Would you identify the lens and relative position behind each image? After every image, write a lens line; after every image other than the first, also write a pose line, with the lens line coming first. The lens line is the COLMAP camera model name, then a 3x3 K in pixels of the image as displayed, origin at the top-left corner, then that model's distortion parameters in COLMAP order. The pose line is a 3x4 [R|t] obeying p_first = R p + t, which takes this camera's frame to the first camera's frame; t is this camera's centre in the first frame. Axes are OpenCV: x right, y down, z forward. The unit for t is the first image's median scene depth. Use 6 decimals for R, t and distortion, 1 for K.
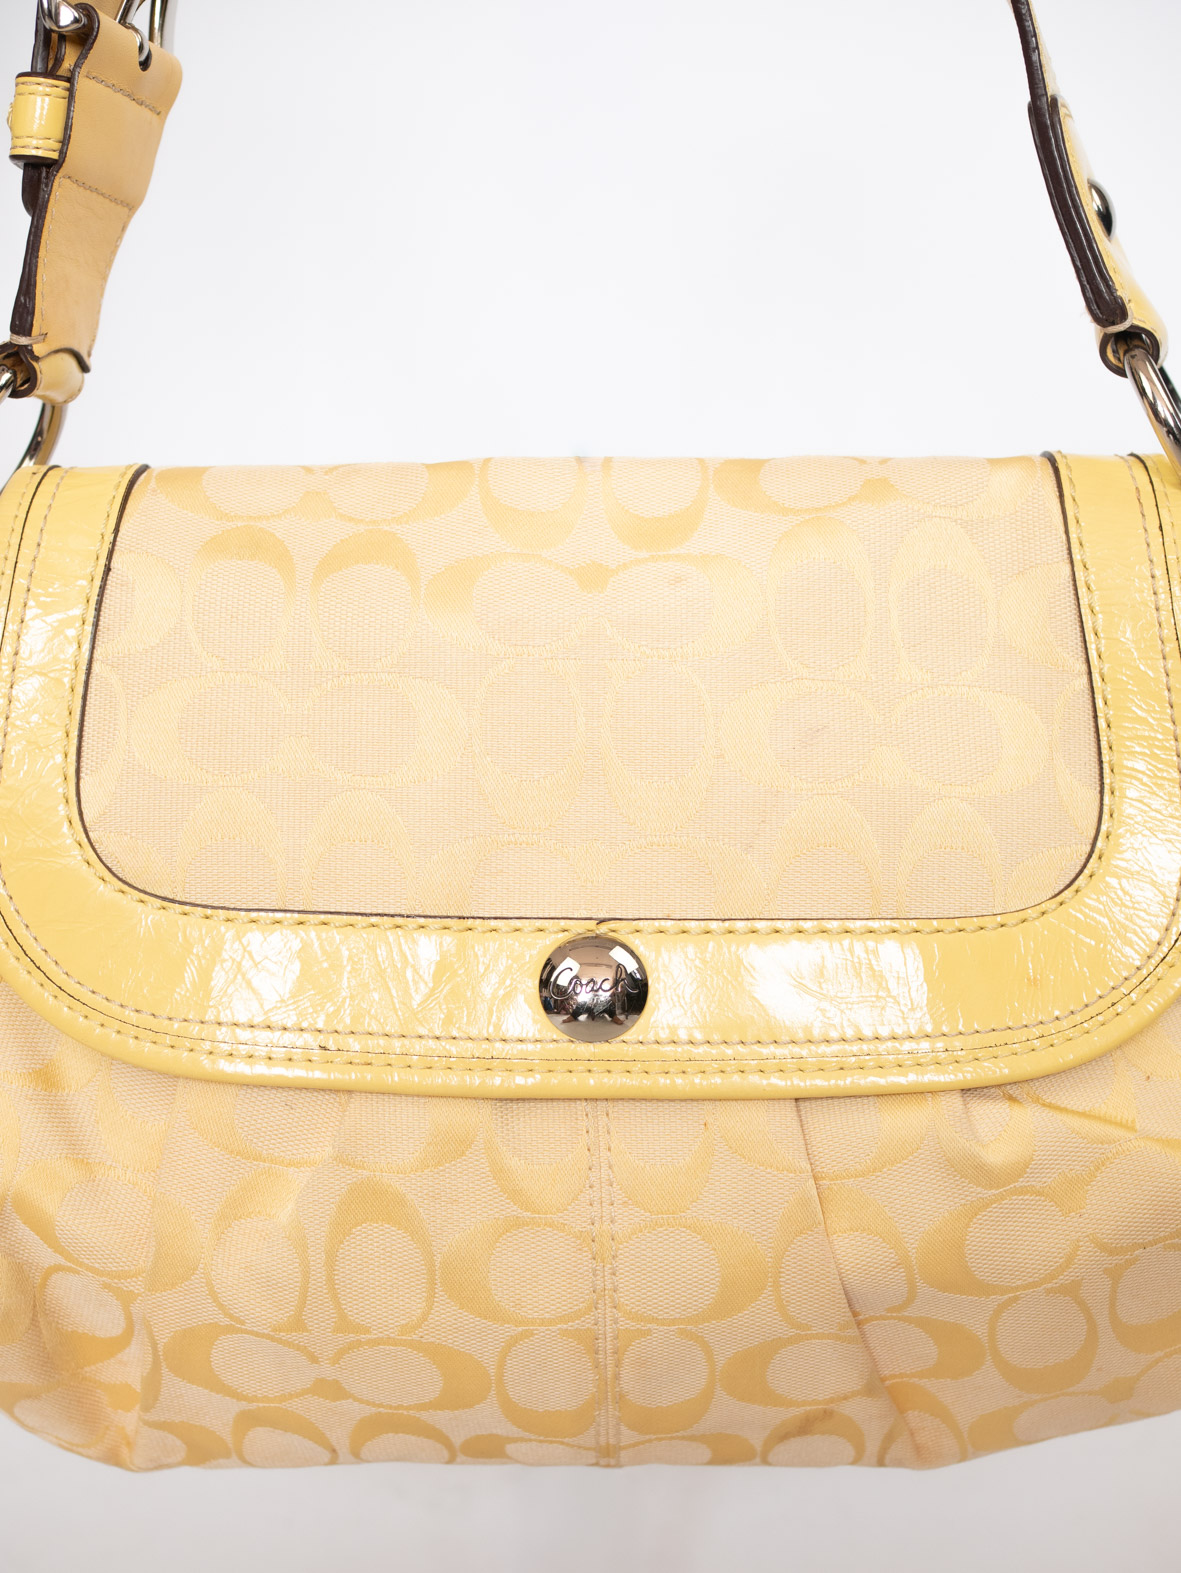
lens RADIAL K [[2150.4, 0, 588.3], [0, 2150.4, 857.4], [0, 0, 1]] dist [-0.085230, -0.055772]
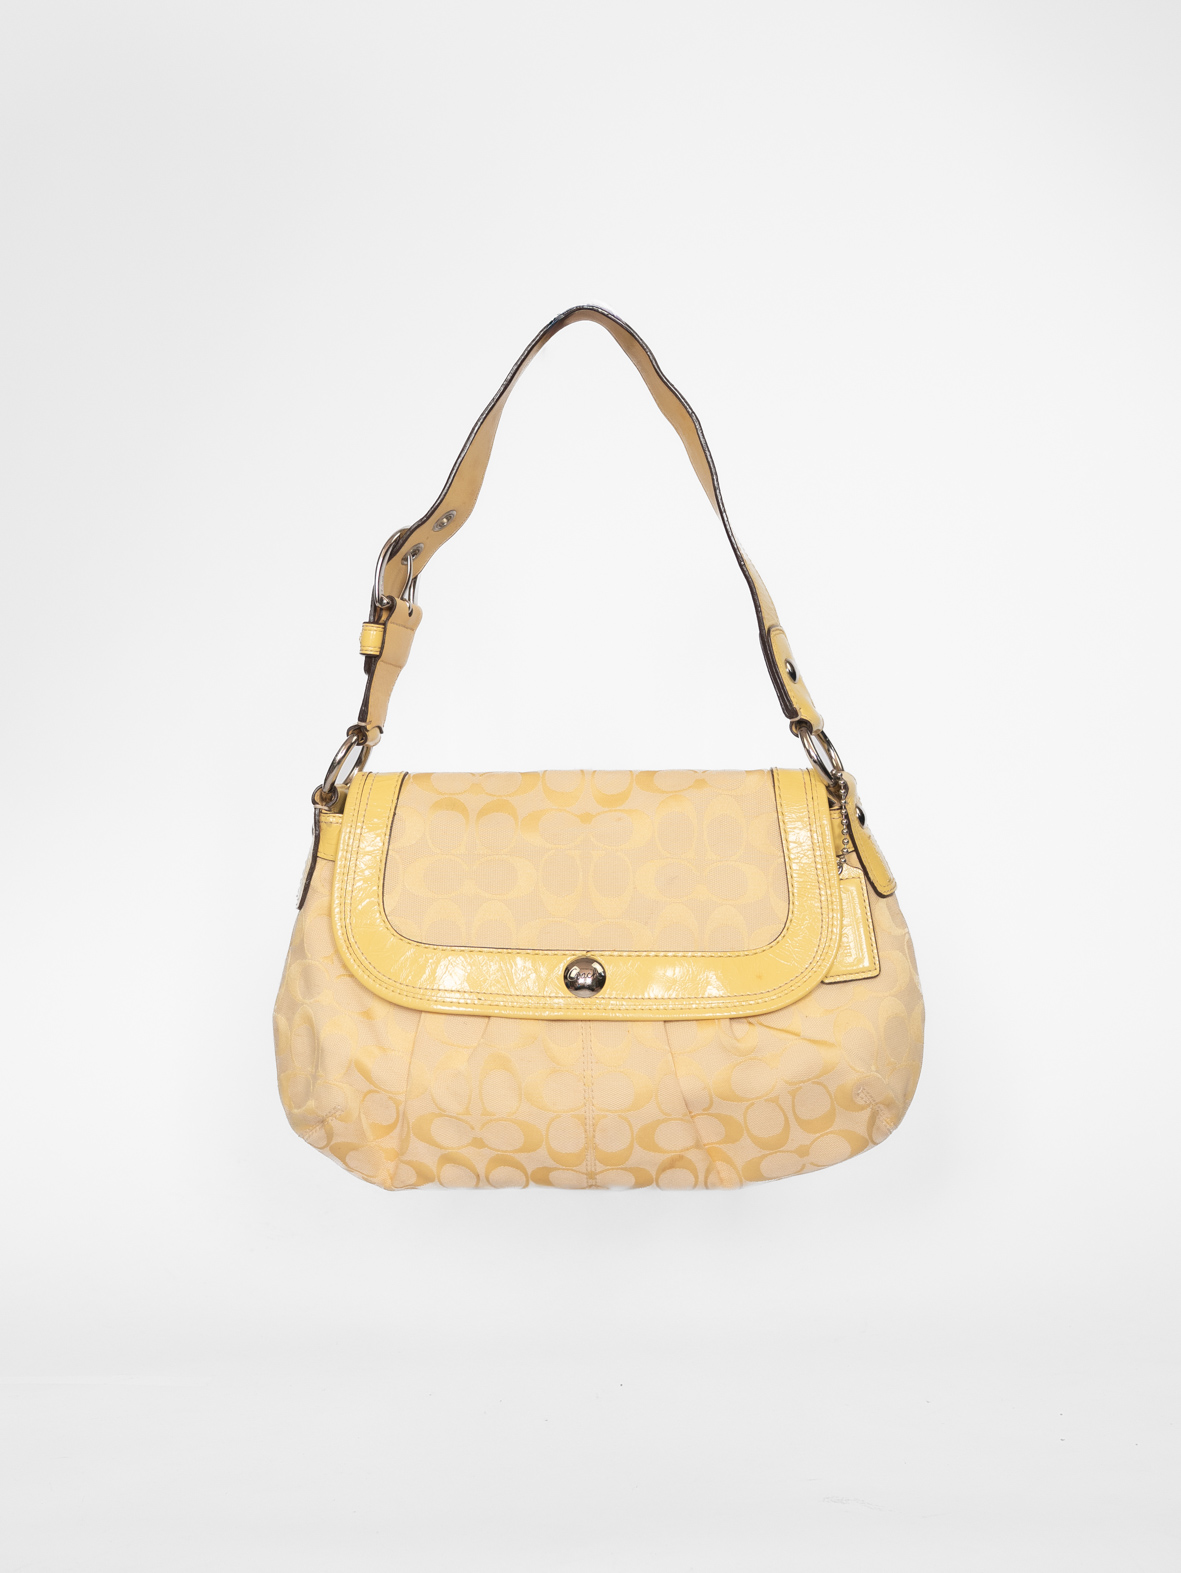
lens RADIAL K [[2600.3, 0, 590.5], [0, 2600.3, 786.5], [0, 0, 1]] dist [-0.112930, -0.035856]
pose [[0.999647, 0.002736, -0.026442, 0.088237], [-0.006280, 0.990842, -0.134882, 0.247167], [0.025831, 0.135000, 0.990509, -2.051031]]
